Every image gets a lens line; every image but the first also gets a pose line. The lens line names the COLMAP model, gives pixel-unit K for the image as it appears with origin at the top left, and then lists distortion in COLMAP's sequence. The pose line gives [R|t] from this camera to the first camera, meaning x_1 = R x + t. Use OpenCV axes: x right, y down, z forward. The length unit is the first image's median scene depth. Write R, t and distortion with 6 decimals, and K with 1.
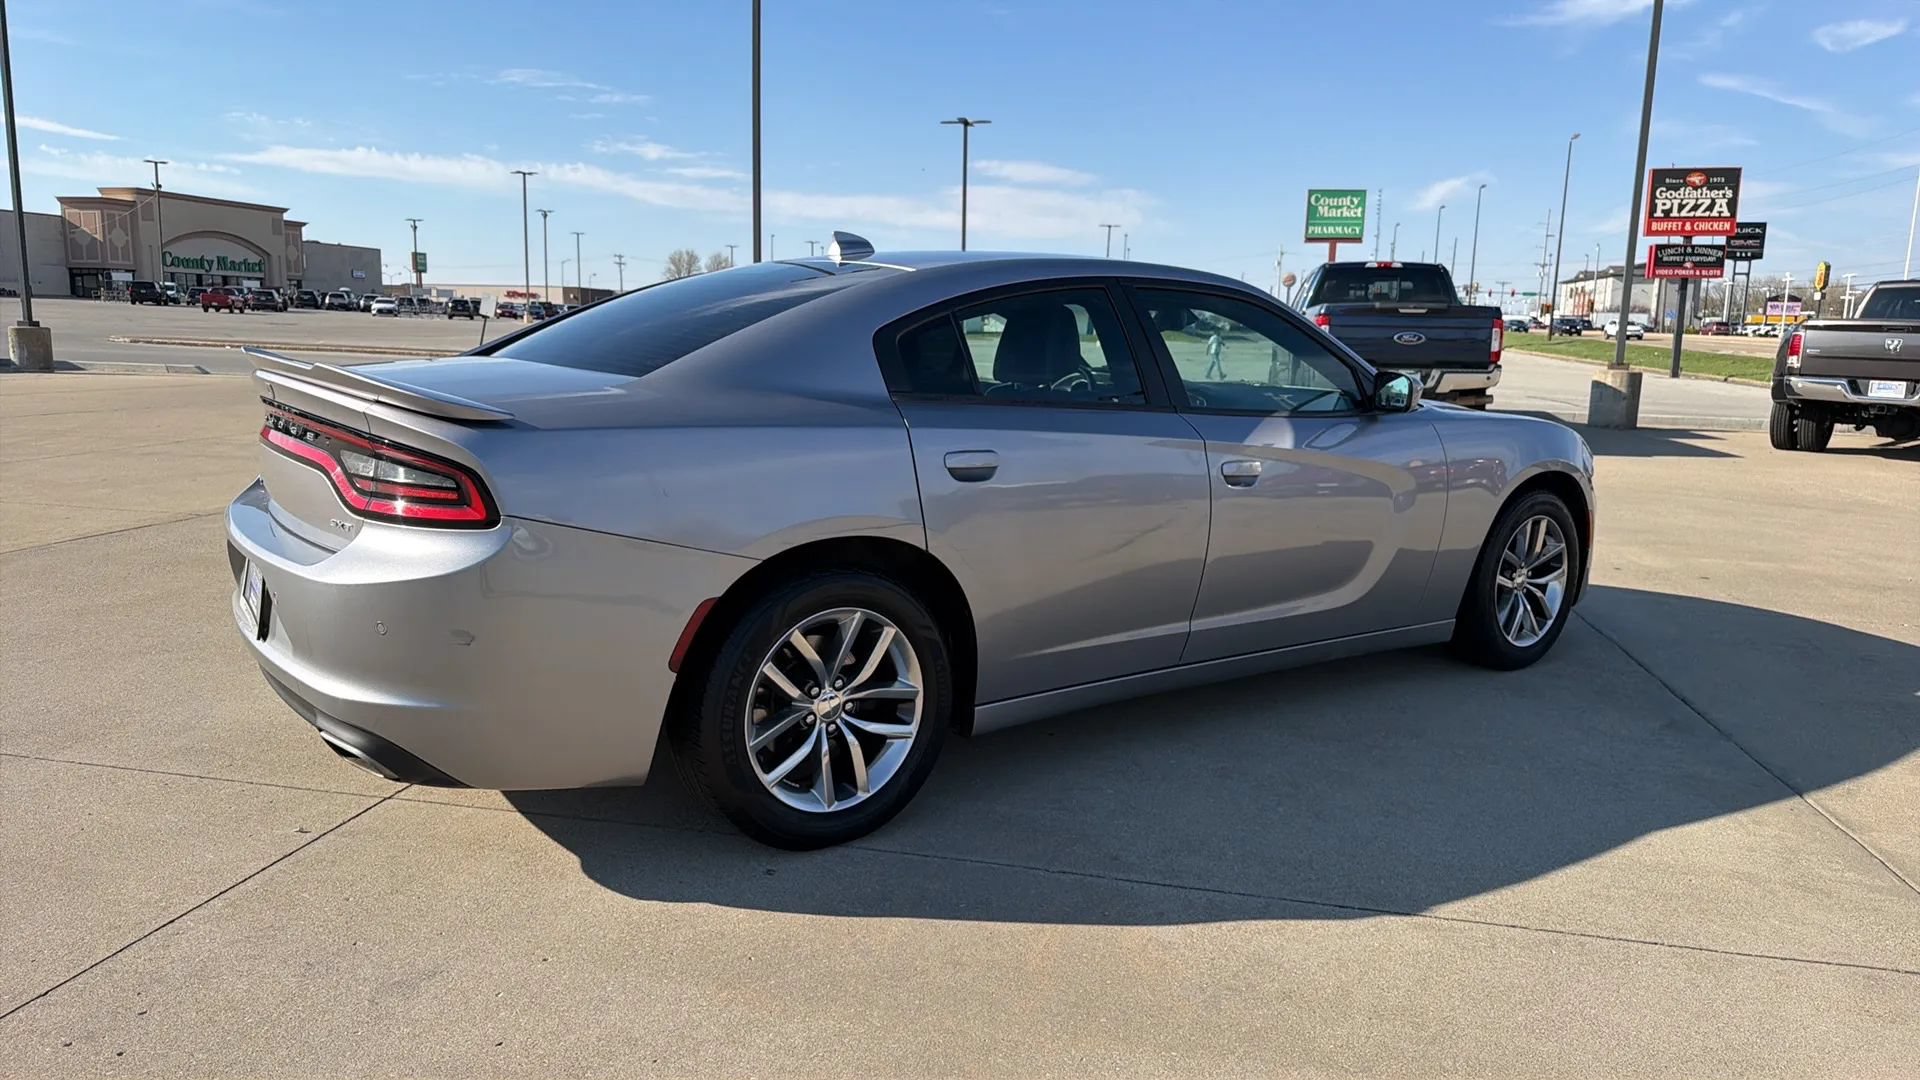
lens RADIAL K [[1298.4, 0, 944.9], [0, 1298.4, 542.1], [0, 0, 1]] dist [0.036304, -0.046805]
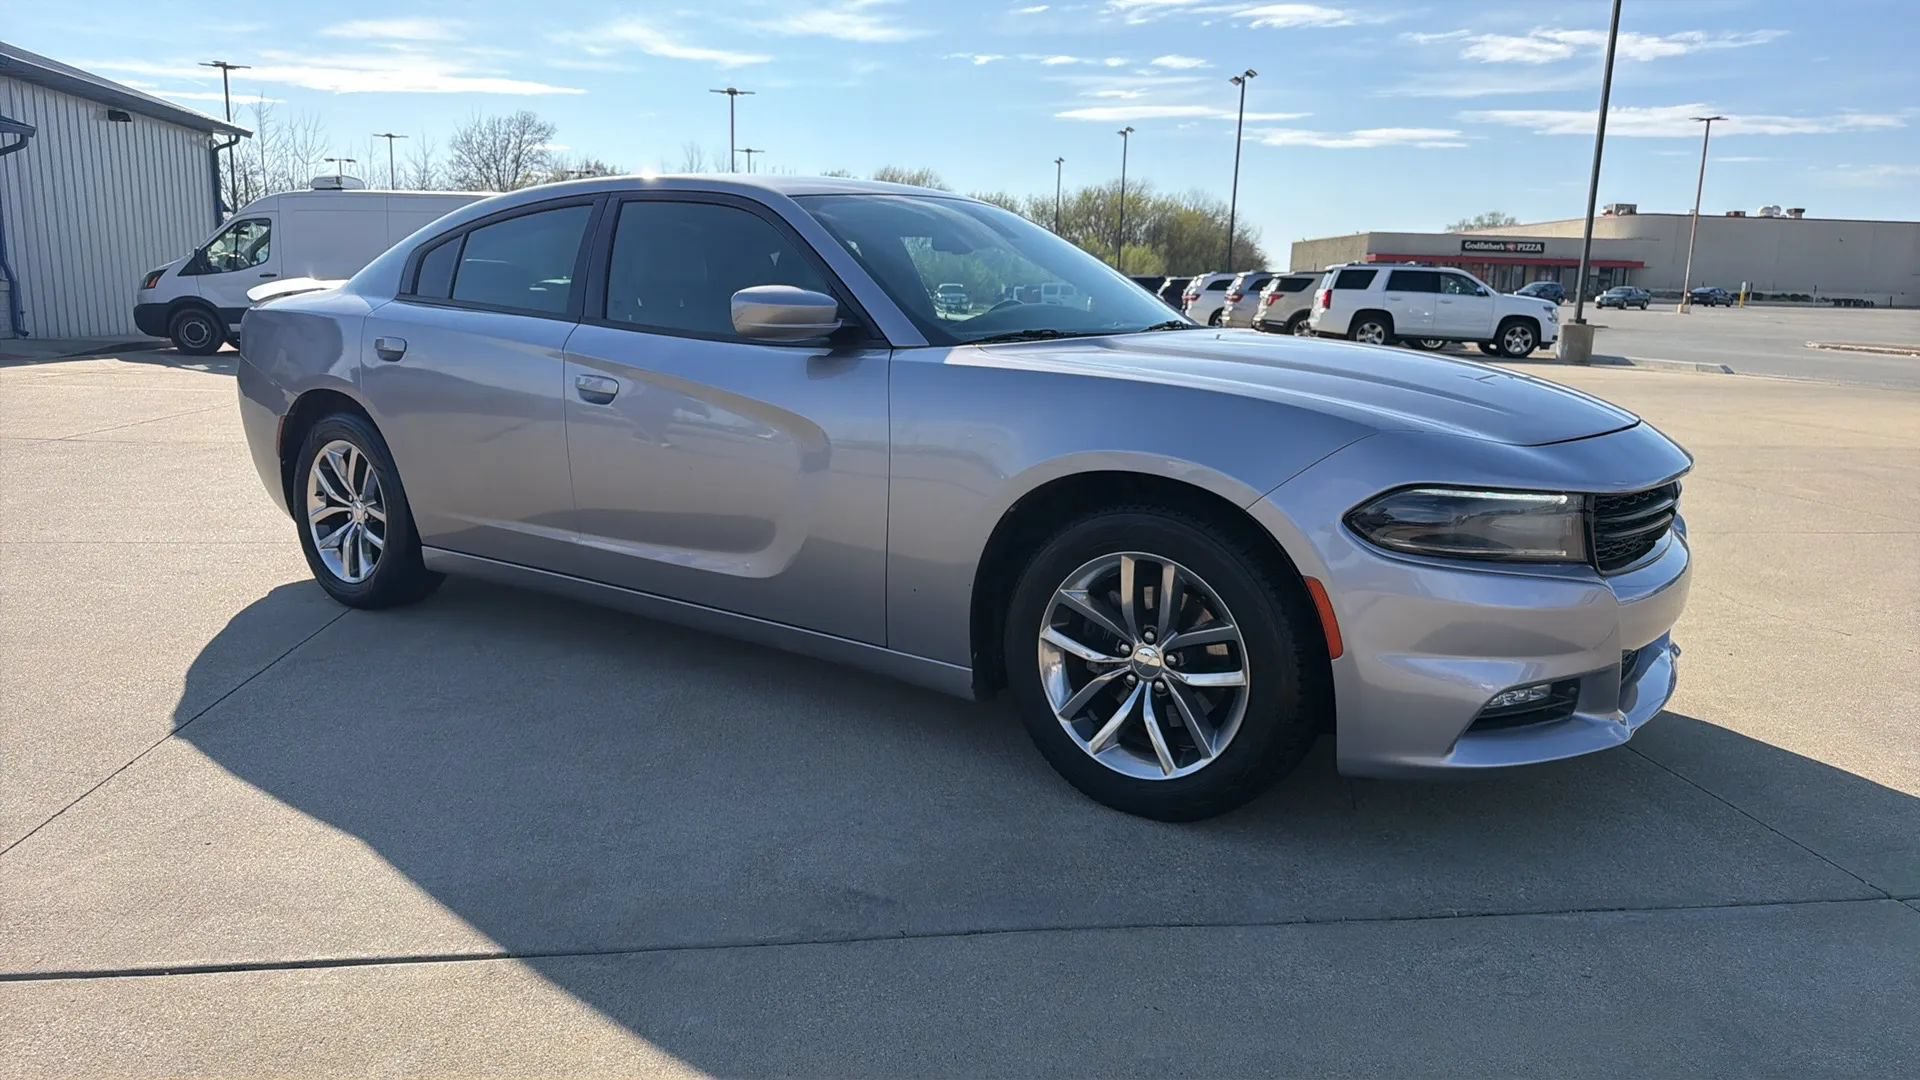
lens RADIAL K [[1298.4, 0, 935.7], [0, 1298.4, 547.3], [0, 0, 1]] dist [0.036304, -0.046805]
pose [[0.296902, 0.161111, -0.941219, 0.331356], [-0.167696, 0.979143, 0.114704, -0.024720], [0.940068, 0.123783, 0.317727, 0.255641]]
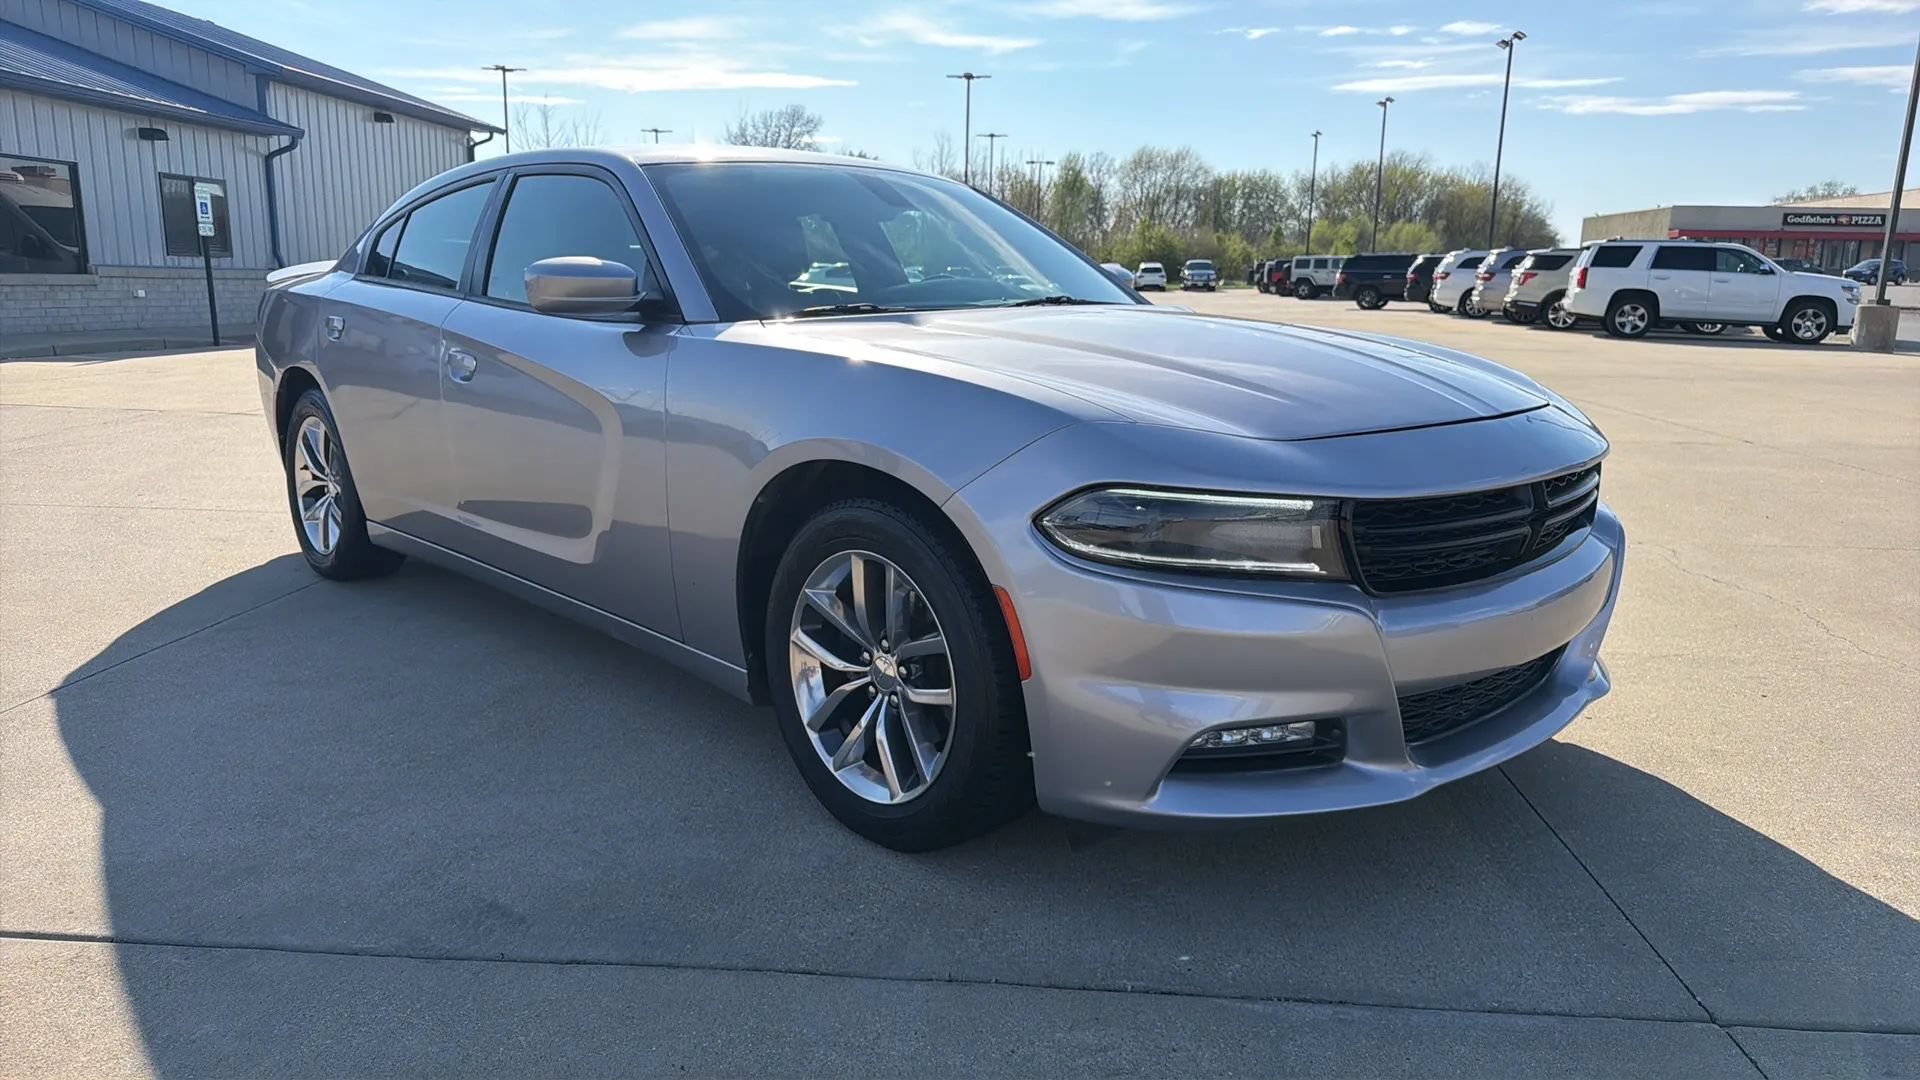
lens RADIAL K [[1298.4, 0, 937.2], [0, 1298.4, 551.2], [0, 0, 1]] dist [0.036304, -0.046805]
pose [[0.107062, 0.181004, -0.977638, 0.328959], [-0.172030, 0.971831, 0.161090, -0.036539], [0.979257, 0.150937, 0.135184, 0.332361]]
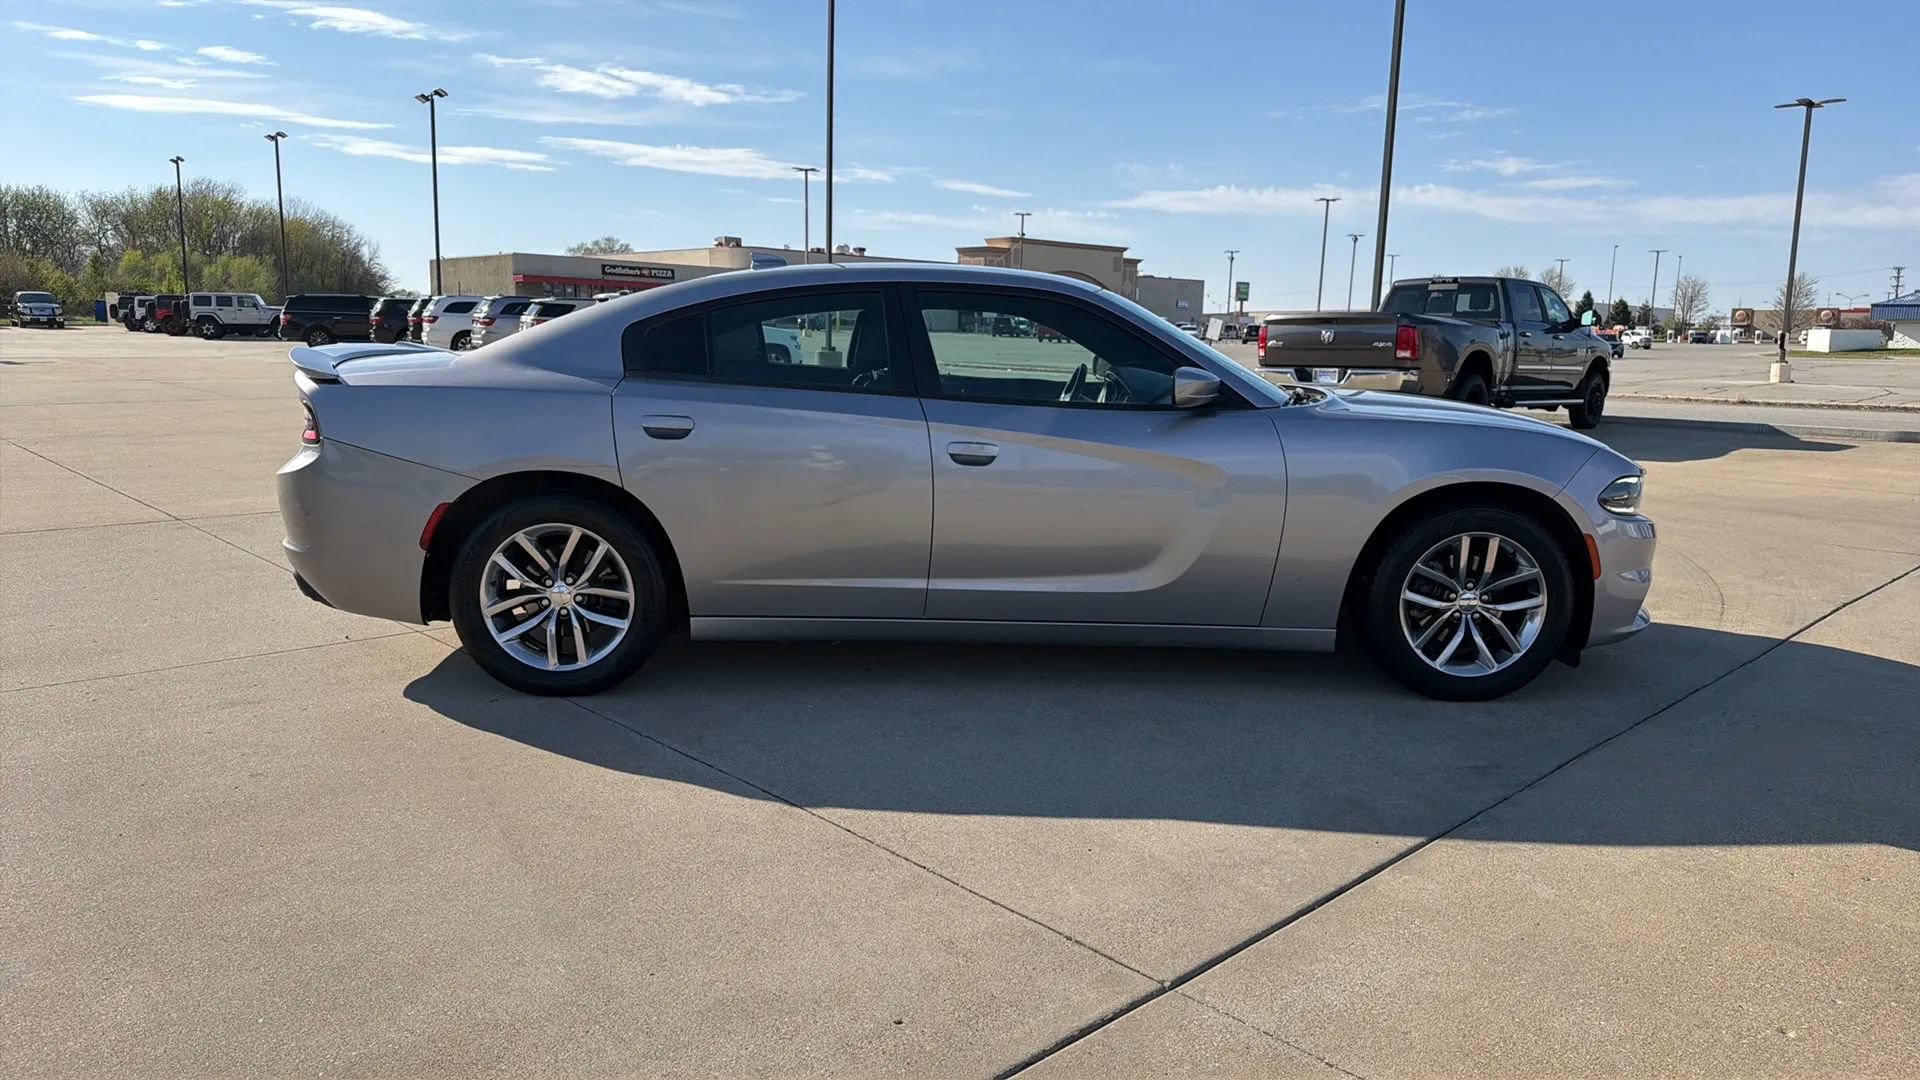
lens RADIAL K [[1298.4, 0, 947.0], [0, 1298.4, 537.4], [0, 0, 1]] dist [0.036304, -0.046805]
pose [[0.819080, 0.079629, -0.568126, 0.230714], [-0.091869, 0.995746, 0.007115, 0.003730], [0.566275, 0.046366, 0.822911, 0.018446]]
